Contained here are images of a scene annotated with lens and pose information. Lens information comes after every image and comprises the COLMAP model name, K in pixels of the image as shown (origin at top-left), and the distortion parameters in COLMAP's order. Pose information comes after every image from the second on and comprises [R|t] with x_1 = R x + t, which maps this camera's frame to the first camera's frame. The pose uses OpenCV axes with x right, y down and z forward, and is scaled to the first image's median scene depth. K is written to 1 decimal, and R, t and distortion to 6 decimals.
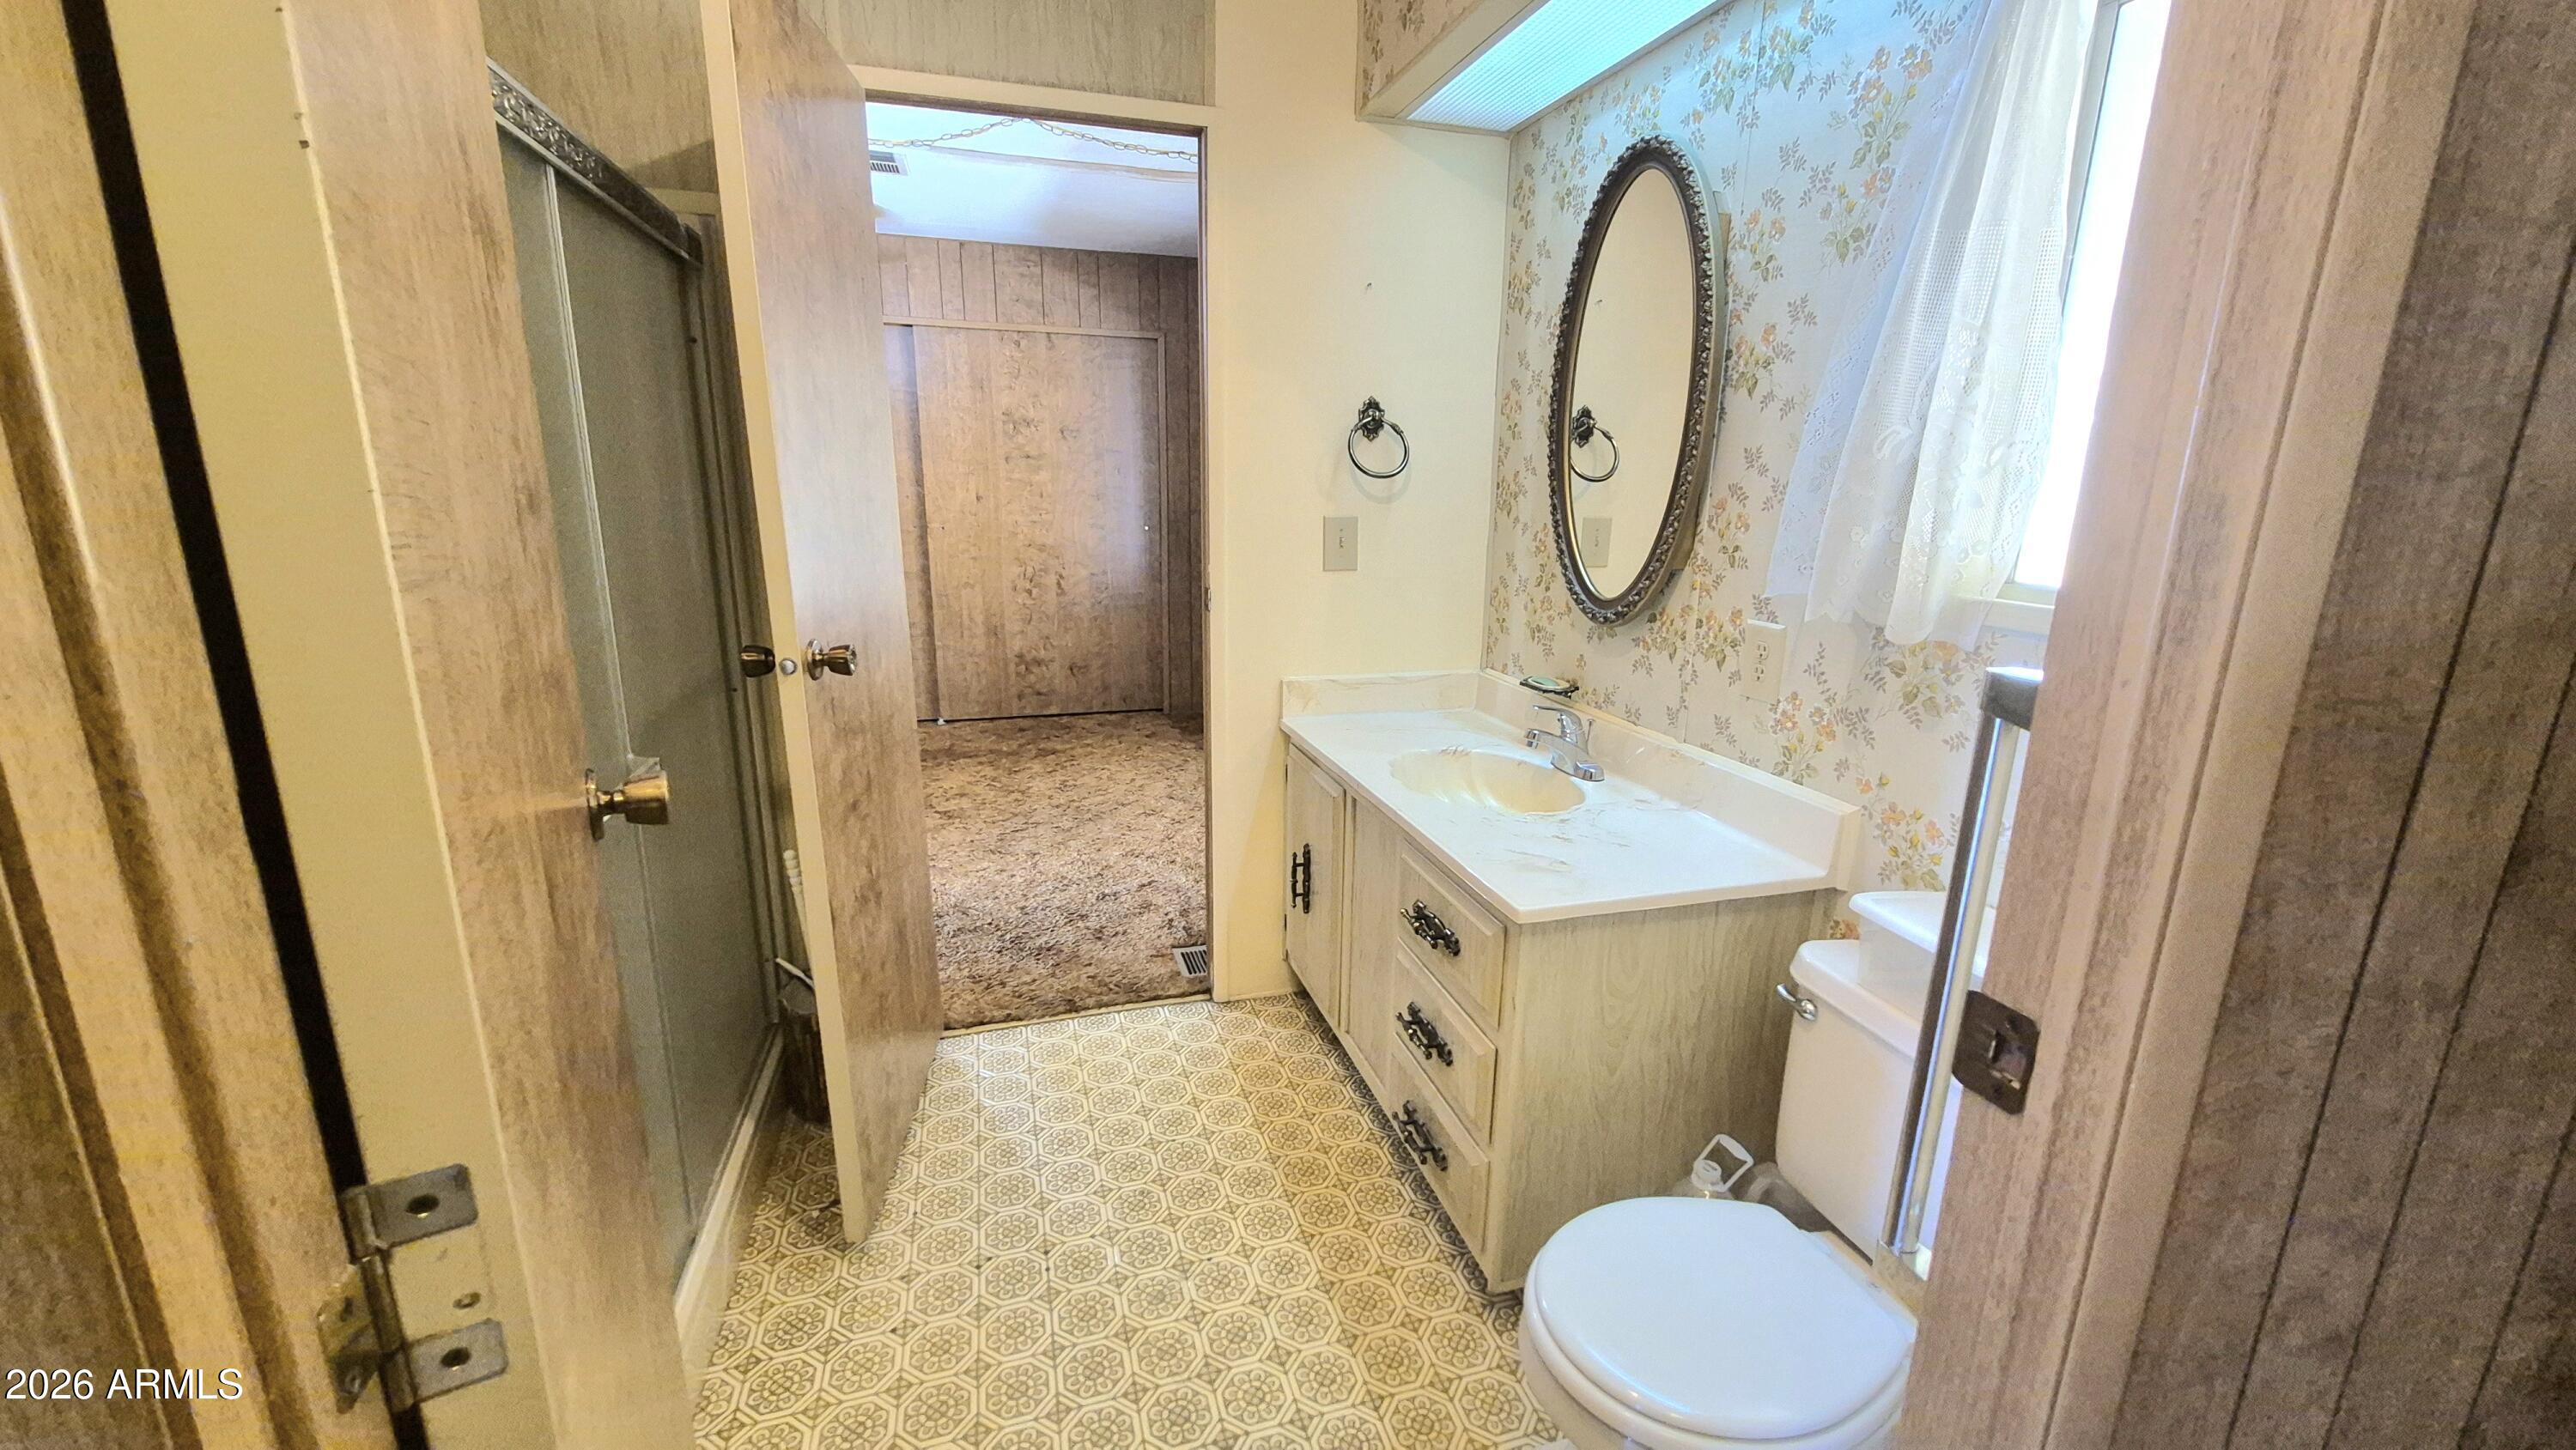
lens RADIAL K [[1021.4, 0, 1293.1], [0, 1021.4, 720.5], [0, 0, 1]] dist [-0.003455, -0.000509]
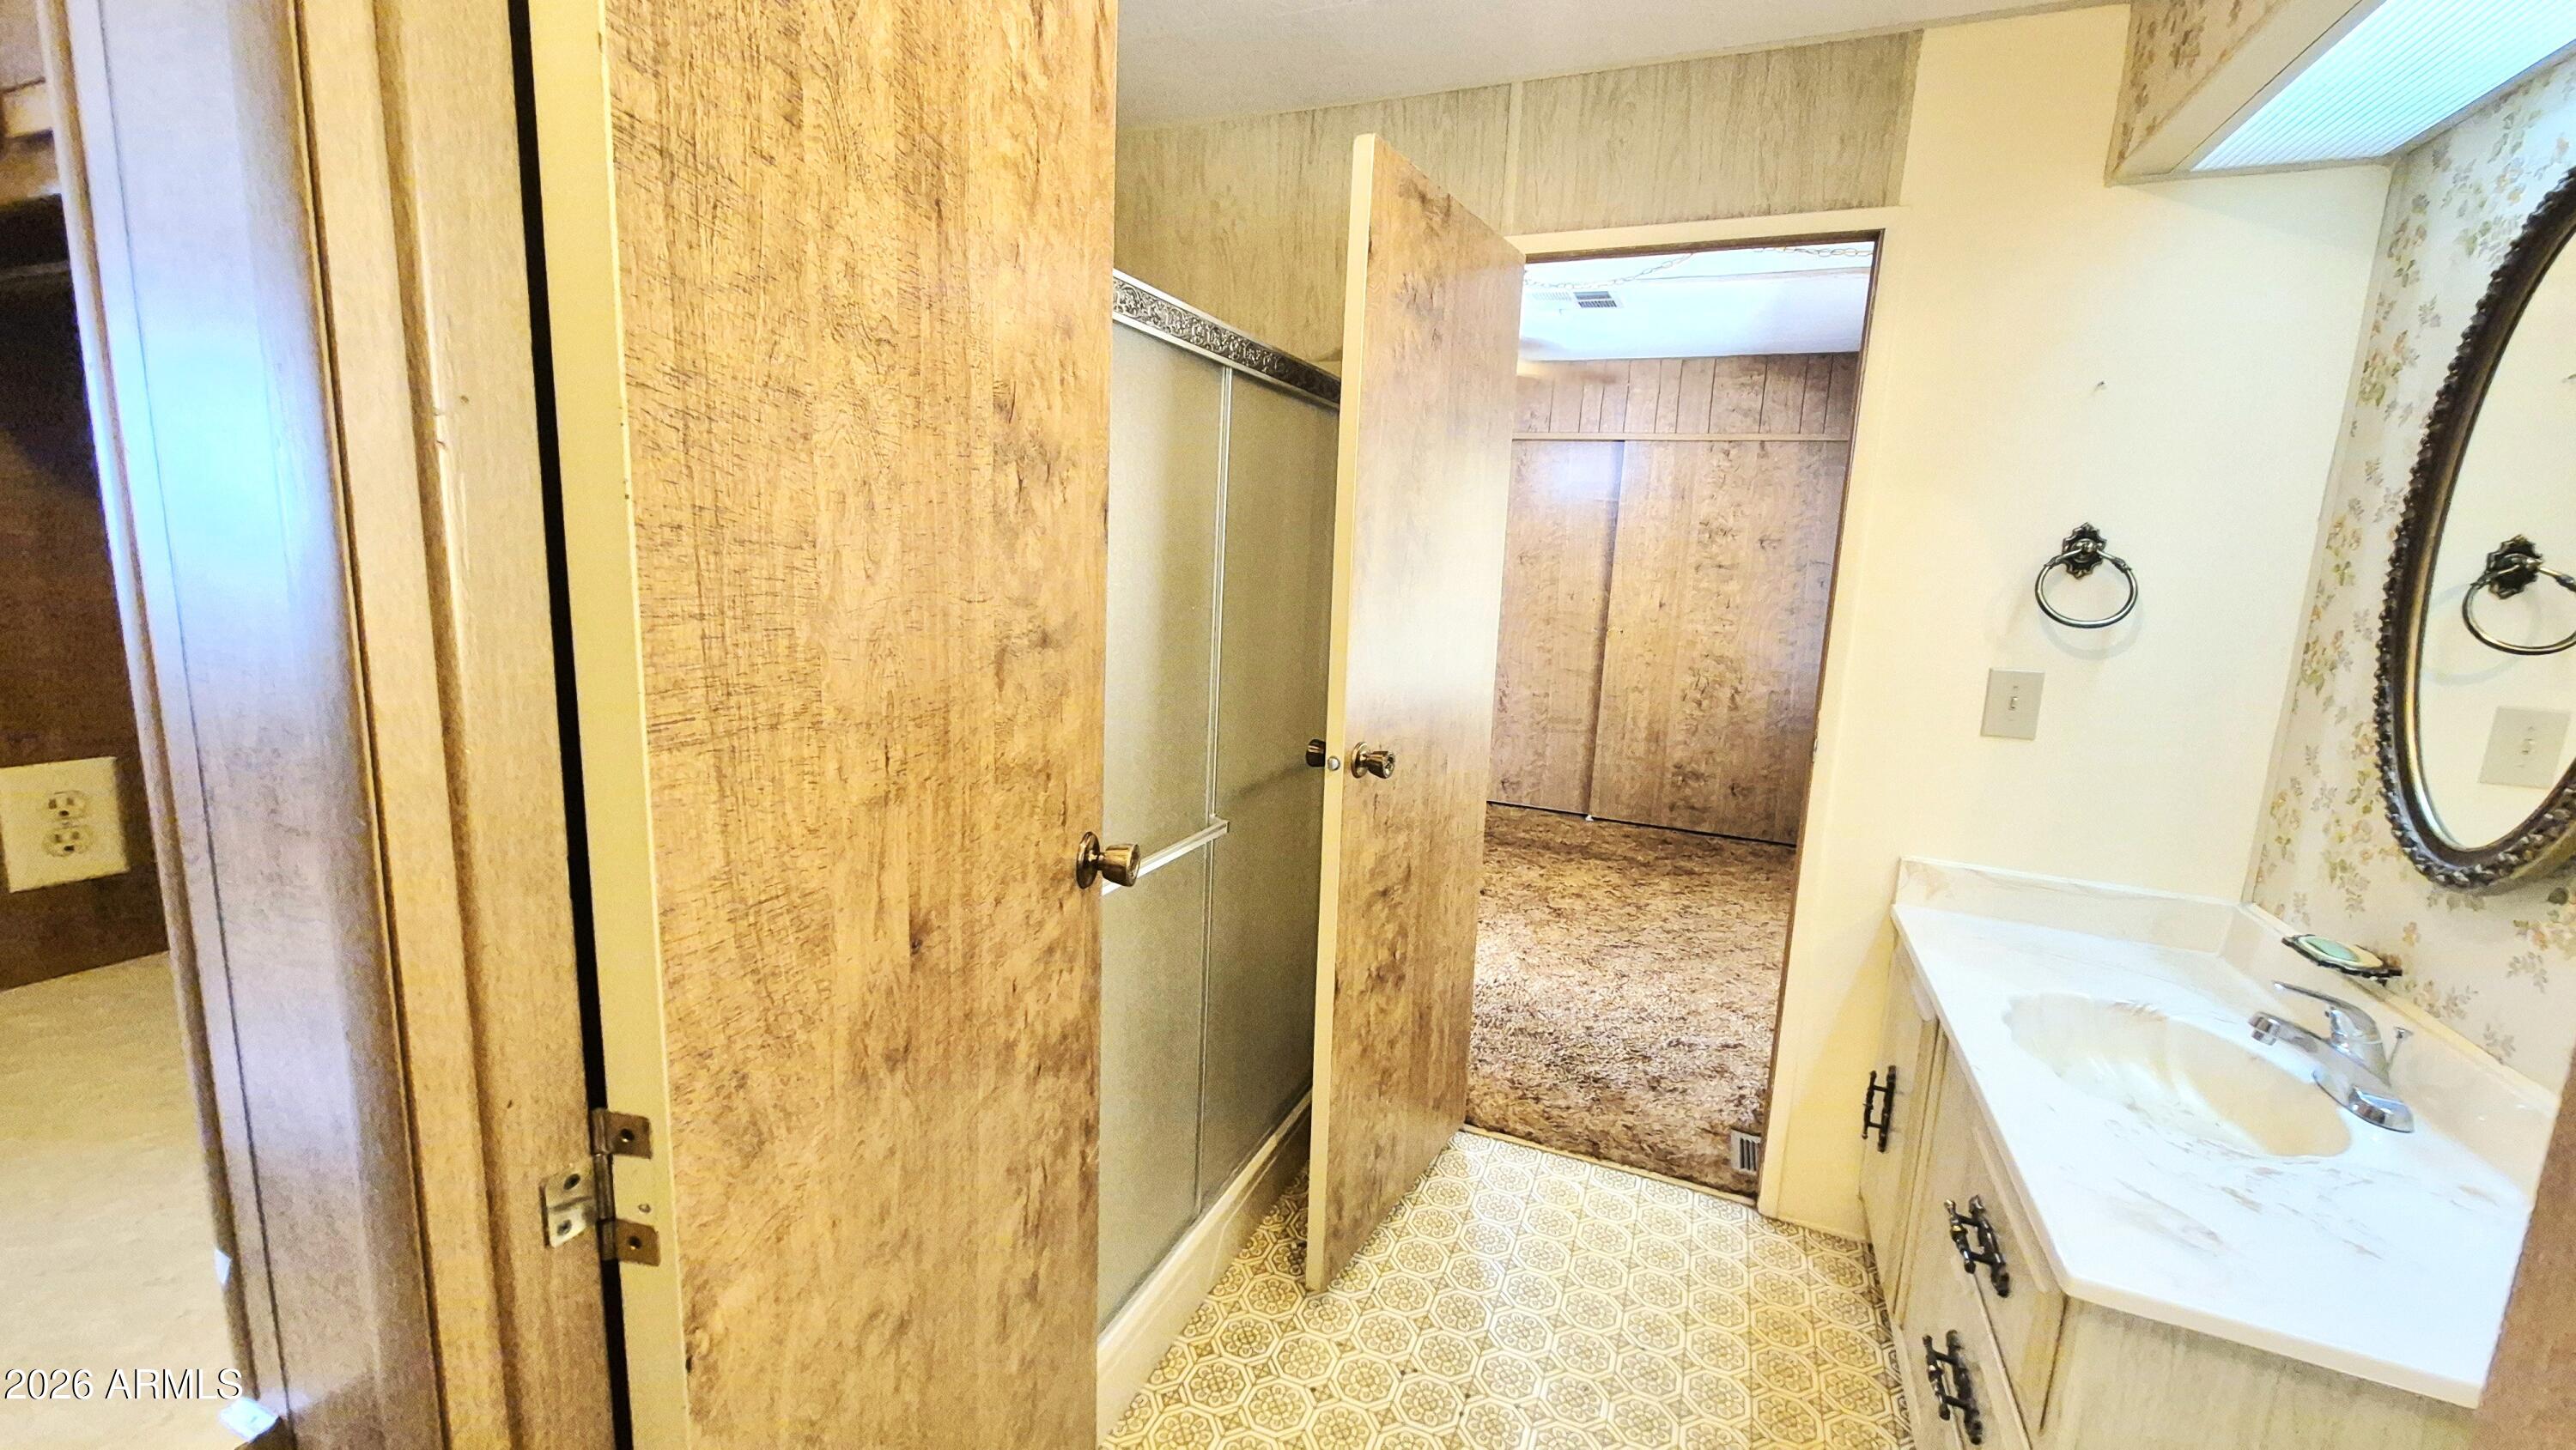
lens RADIAL K [[1008.7, 0, 1289.4], [0, 1008.7, 710.6], [0, 0, 1]] dist [-0.001114, -0.000151]
pose [[0.762405, 0.122906, -0.635321, 0.113762], [-0.182909, 0.982690, -0.029391, -0.041875], [0.620712, 0.138614, 0.771688, 0.049217]]
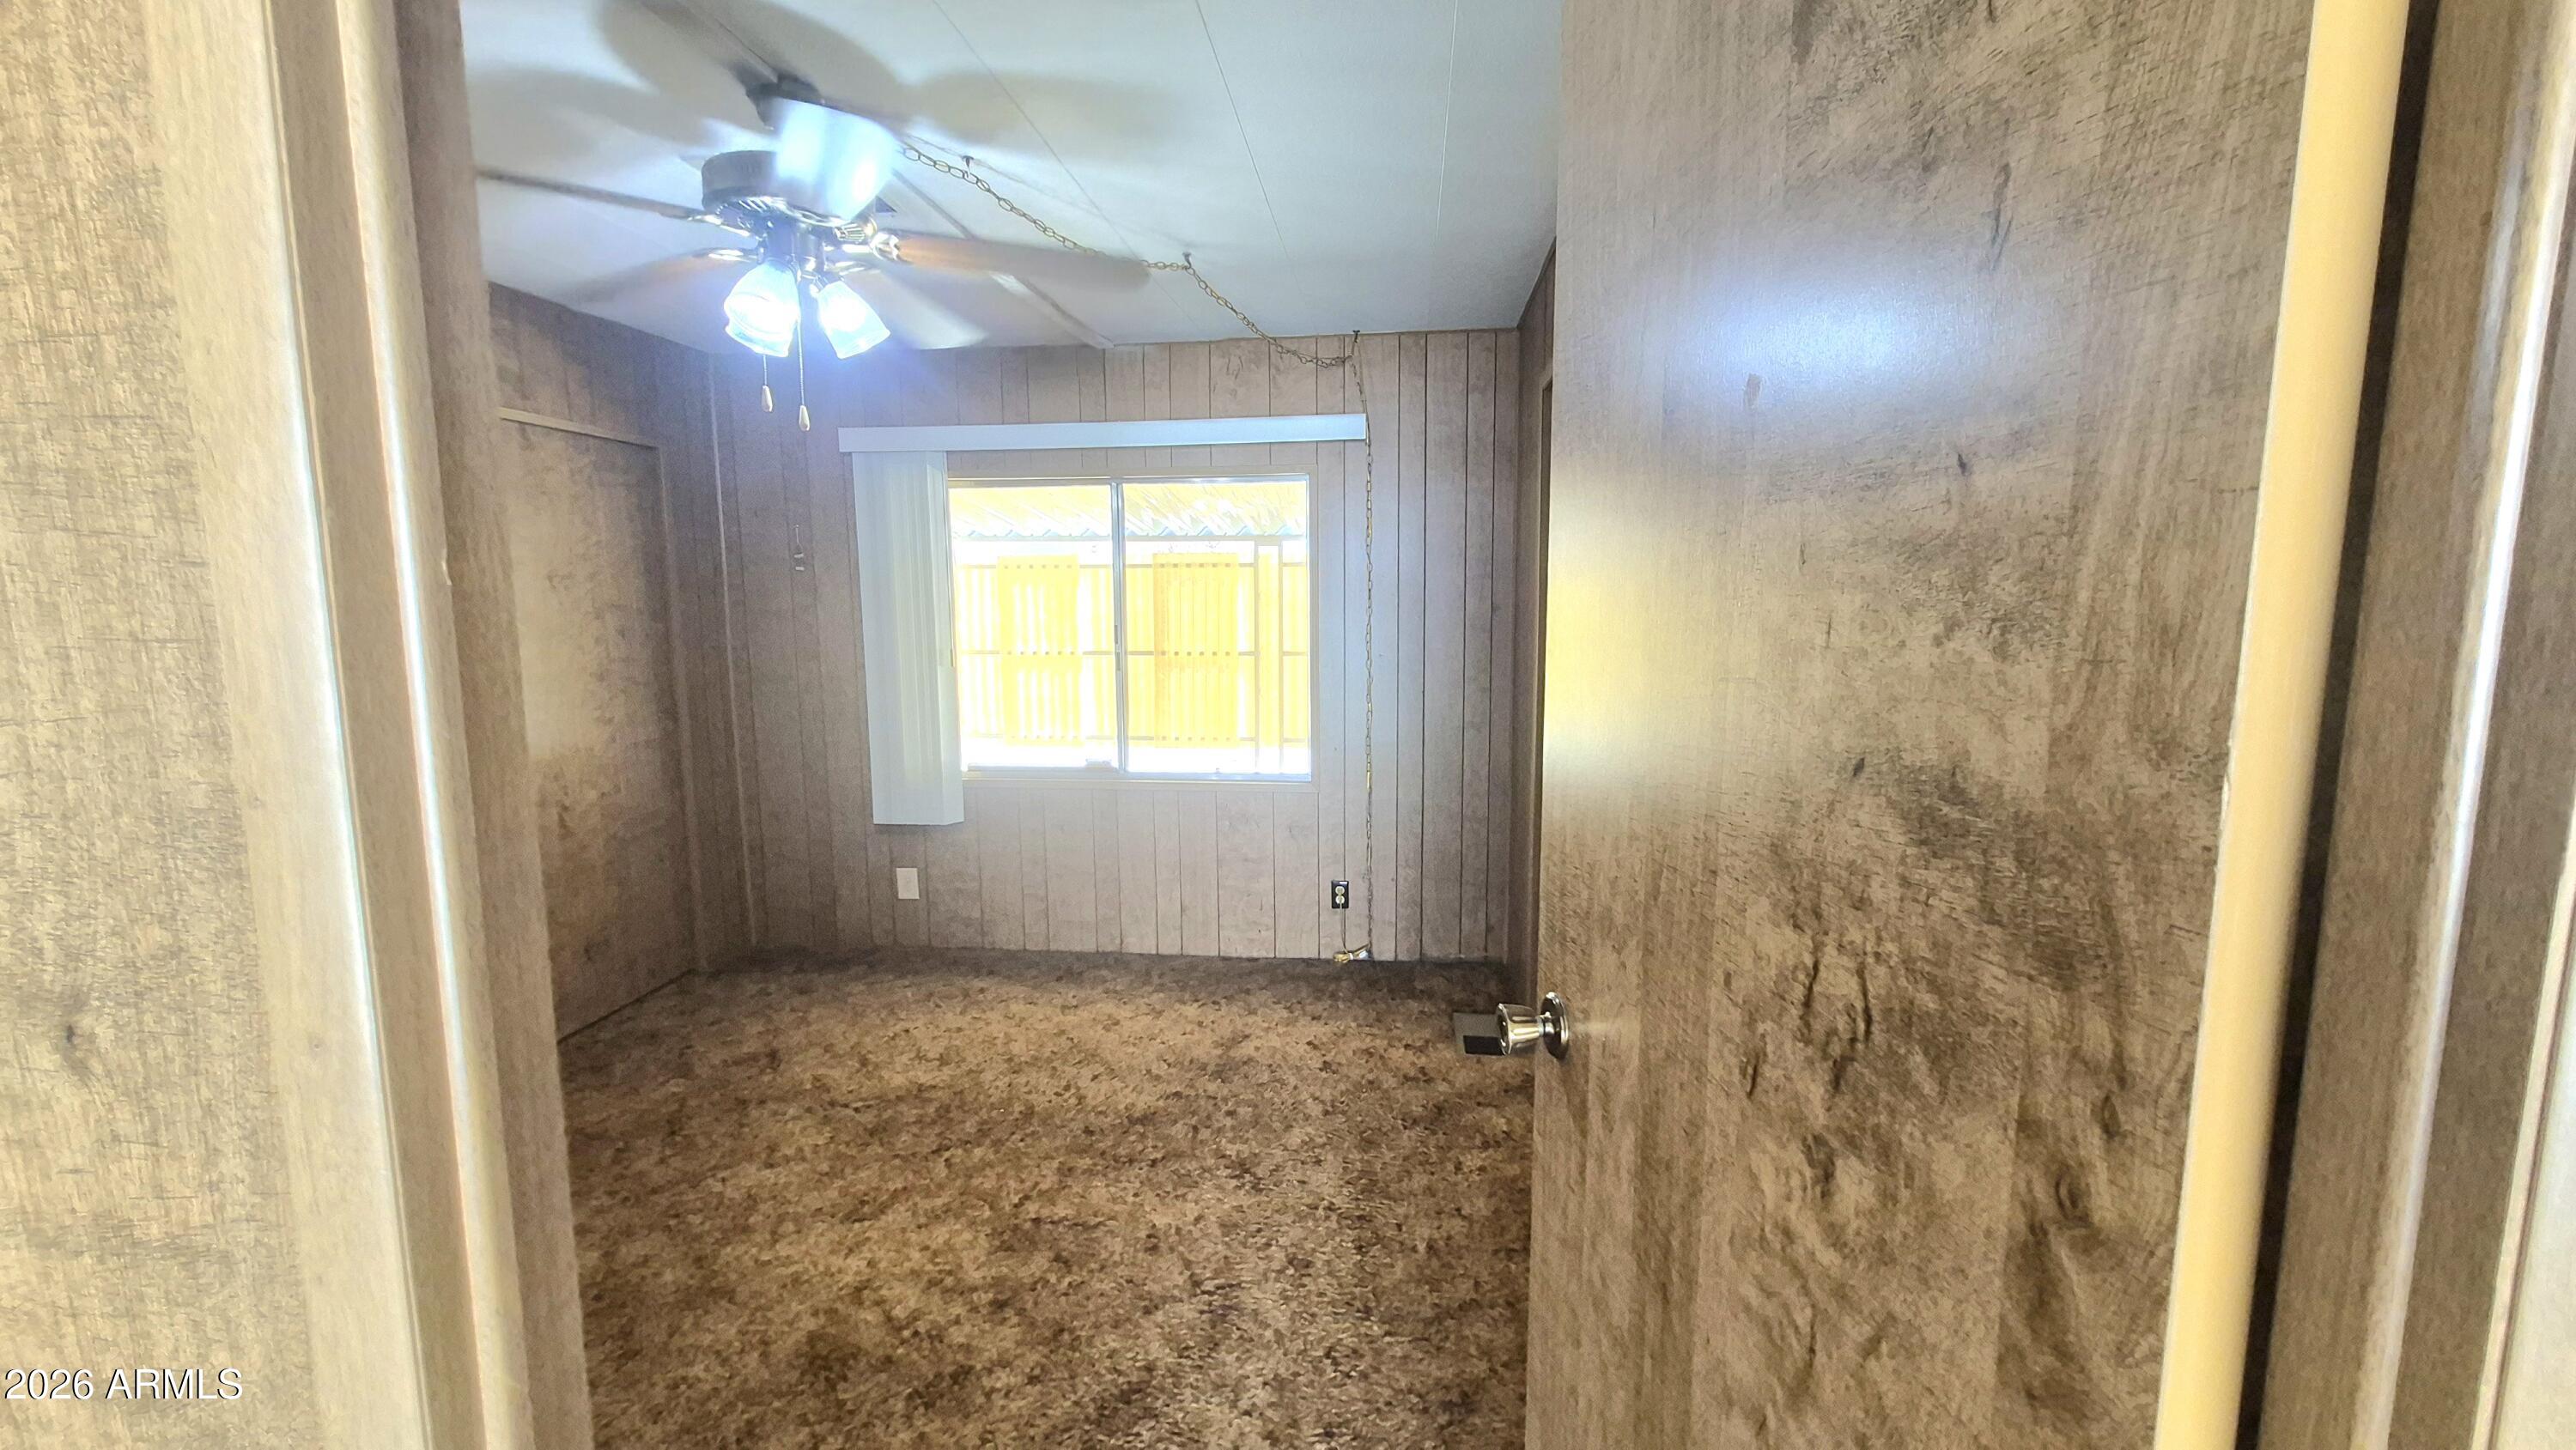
lens RADIAL K [[1021.4, 0, 1293.1], [0, 1021.4, 720.5], [0, 0, 1]] dist [-0.003455, -0.000509]
pose [[0.366285, -0.133221, 0.920917, -1.333142], [0.228976, 0.972169, 0.049563, -0.260708], [-0.901890, 0.192714, 0.386596, 0.759761]]
